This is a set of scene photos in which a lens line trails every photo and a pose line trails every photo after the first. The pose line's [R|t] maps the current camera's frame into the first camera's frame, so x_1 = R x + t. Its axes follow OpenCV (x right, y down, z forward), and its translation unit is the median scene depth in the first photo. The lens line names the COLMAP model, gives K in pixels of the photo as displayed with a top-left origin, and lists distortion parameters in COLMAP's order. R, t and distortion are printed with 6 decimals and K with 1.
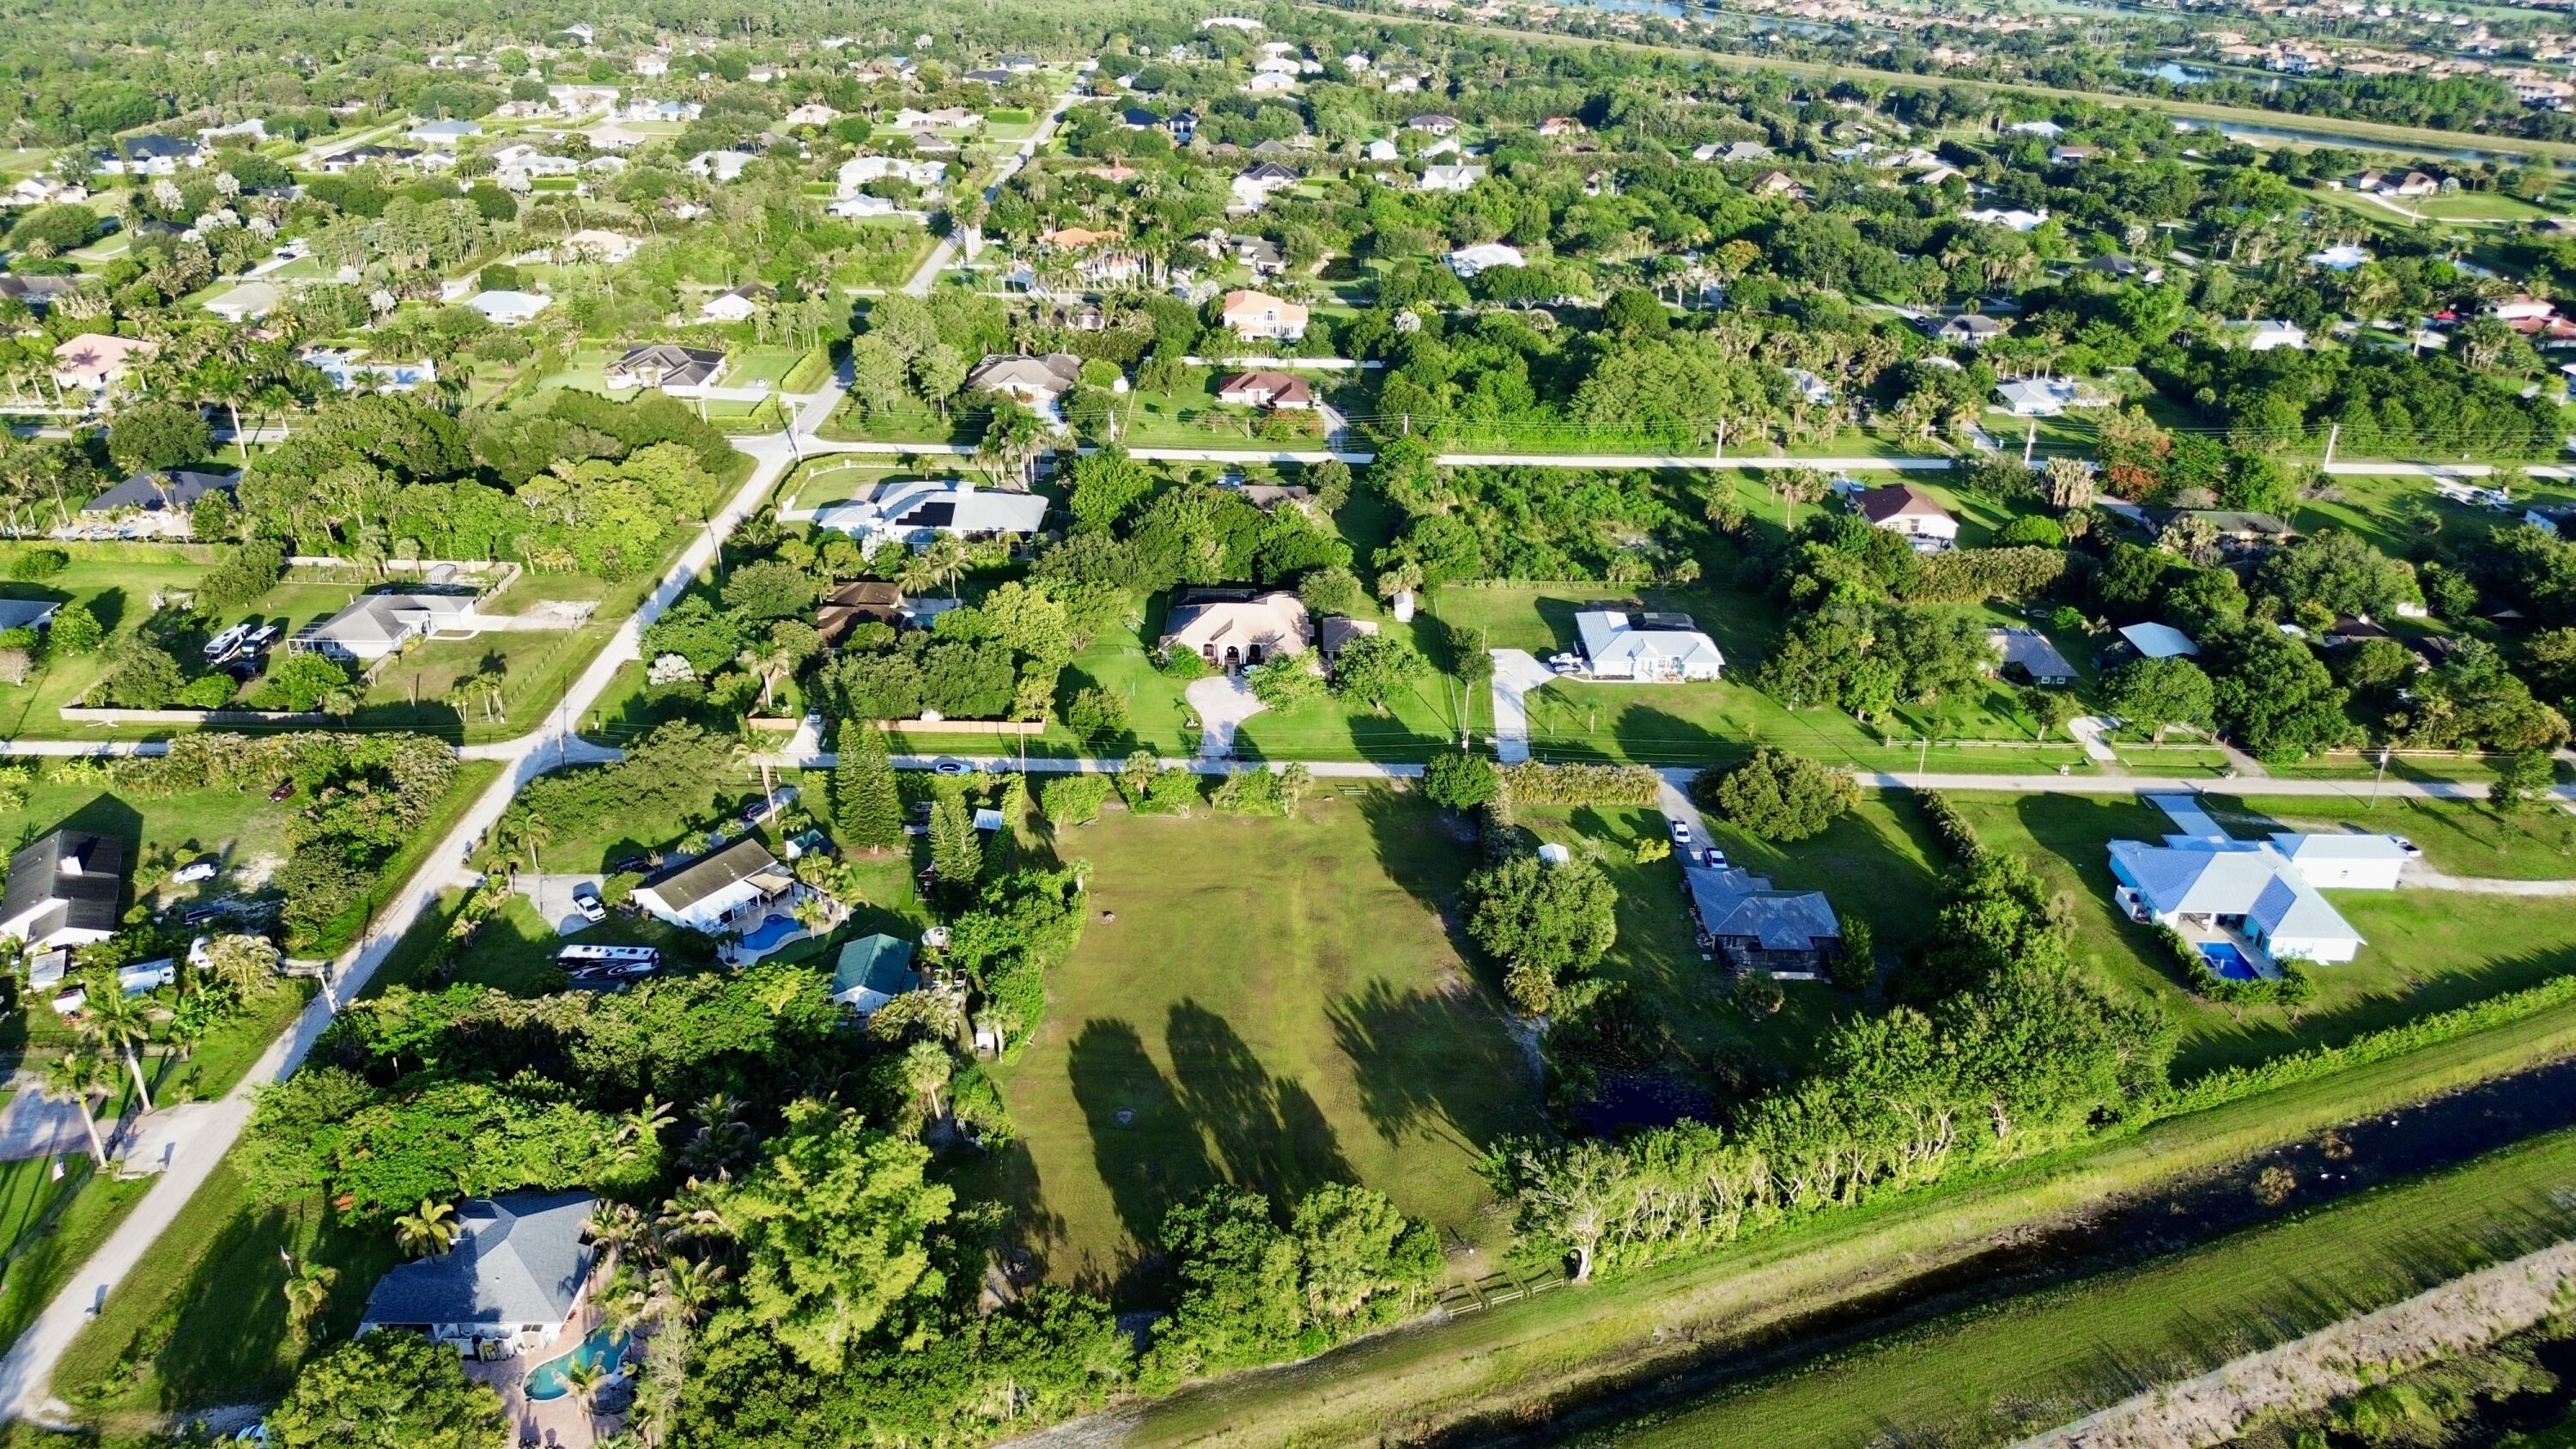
lens RADIAL K [[1729.3, 0, 1299.1], [0, 1729.3, 719.1], [0, 0, 1]] dist [0.050379, -0.003895]
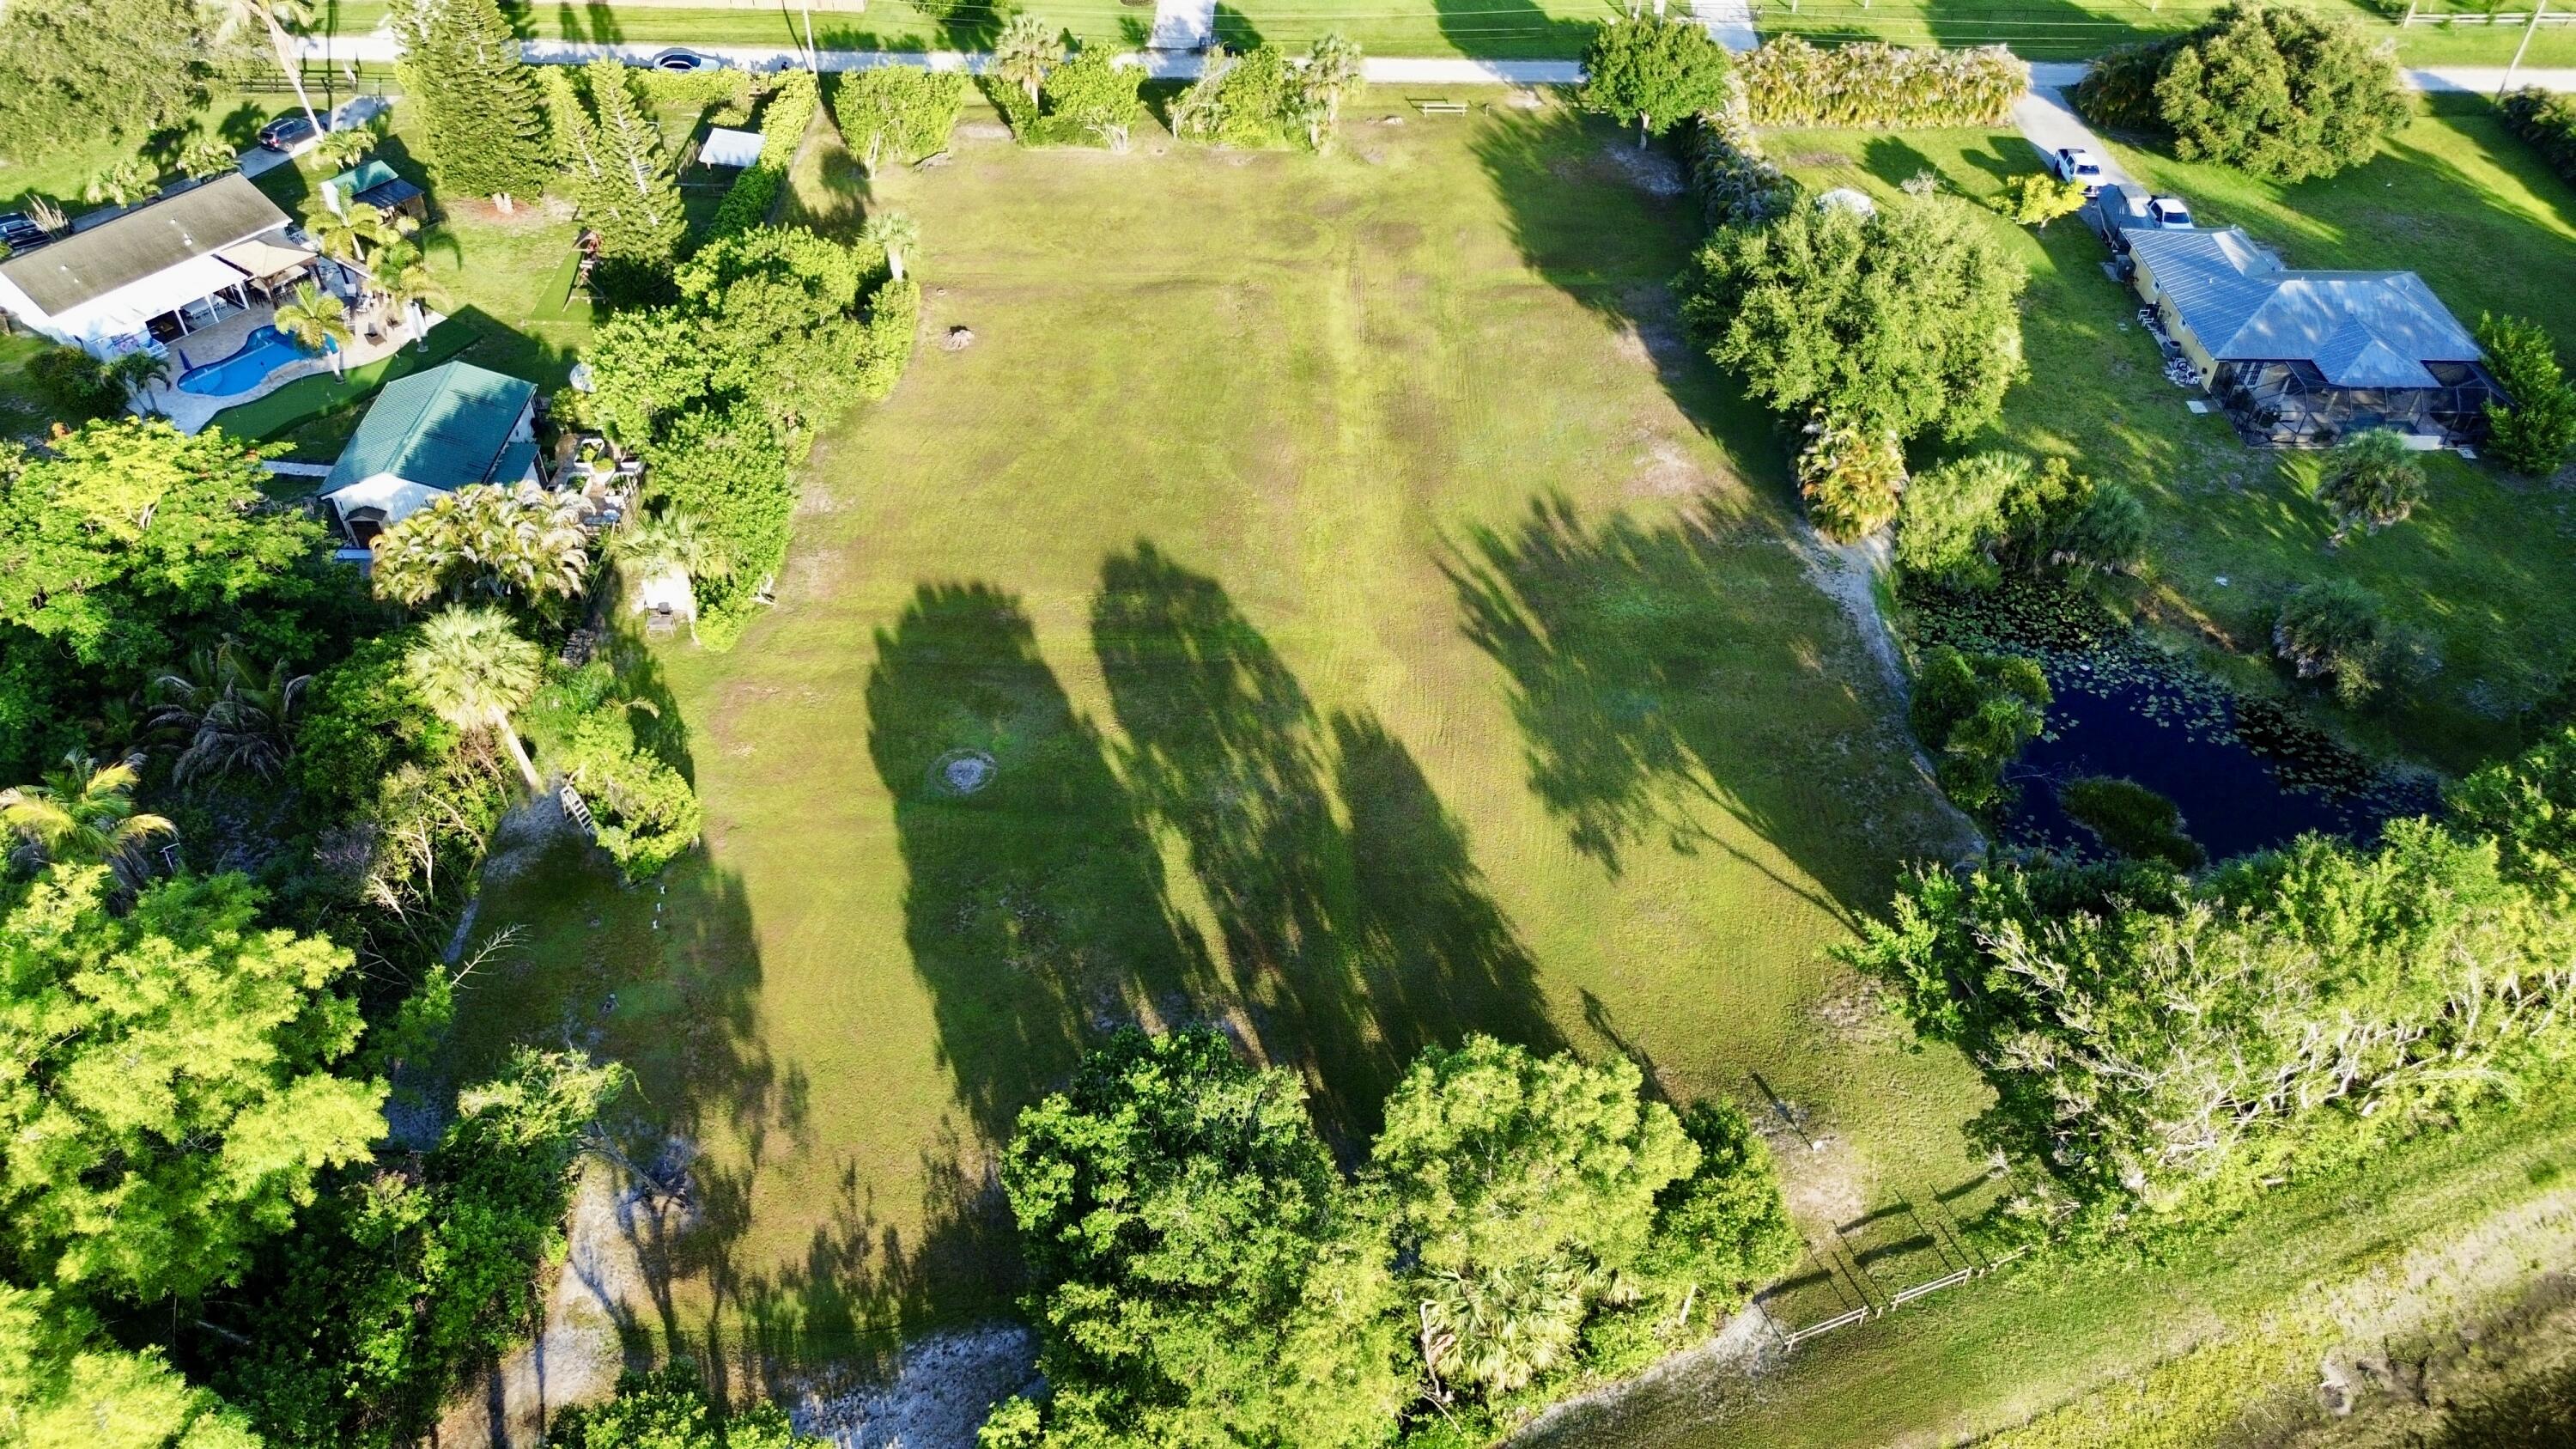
lens RADIAL K [[1729.3, 0, 1299.1], [0, 1729.3, 719.1], [0, 0, 1]] dist [0.050379, -0.003895]
pose [[0.999994, -0.003122, -0.001474, -0.014462], [0.003417, 0.956399, 0.292044, 0.081349], [0.000498, -0.292048, 0.956404, 0.540319]]
